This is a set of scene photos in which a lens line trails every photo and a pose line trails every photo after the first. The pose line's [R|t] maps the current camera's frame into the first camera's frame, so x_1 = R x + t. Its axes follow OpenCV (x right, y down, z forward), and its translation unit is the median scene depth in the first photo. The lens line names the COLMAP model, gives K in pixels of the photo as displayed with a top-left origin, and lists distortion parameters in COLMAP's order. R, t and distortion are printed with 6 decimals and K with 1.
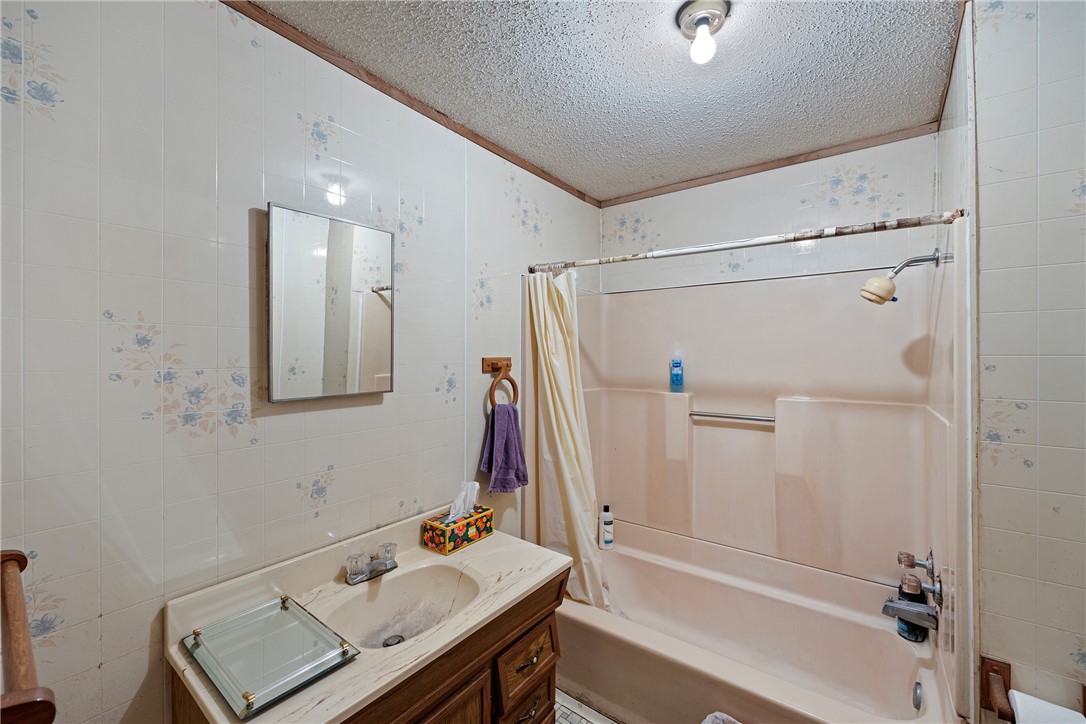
lens RADIAL K [[435.5, 0, 543.0], [0, 435.5, 360.6], [0, 0, 1]] dist [-0.000120, -0.000008]
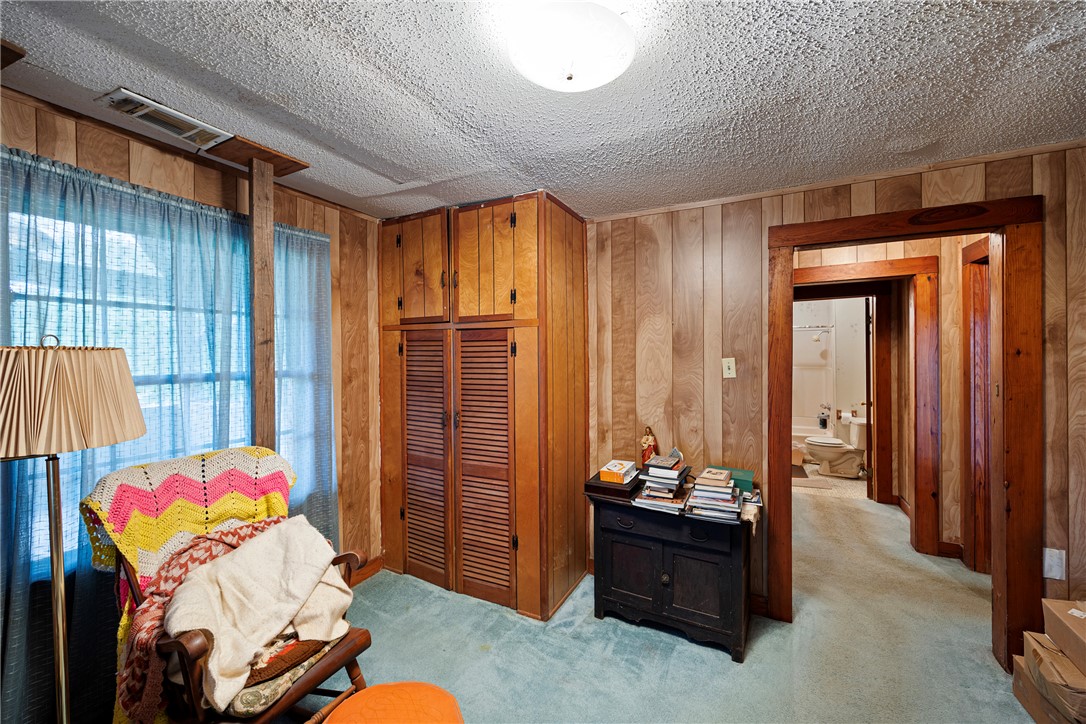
lens RADIAL K [[435.5, 0, 543.0], [0, 435.5, 356.9], [0, 0, 1]] dist [-0.000120, -0.000008]
pose [[0.982713, -0.009558, 0.184888, -2.240017], [0.008798, 0.999949, 0.004931, -0.029355], [-0.184926, -0.003220, 0.982747, -2.272400]]
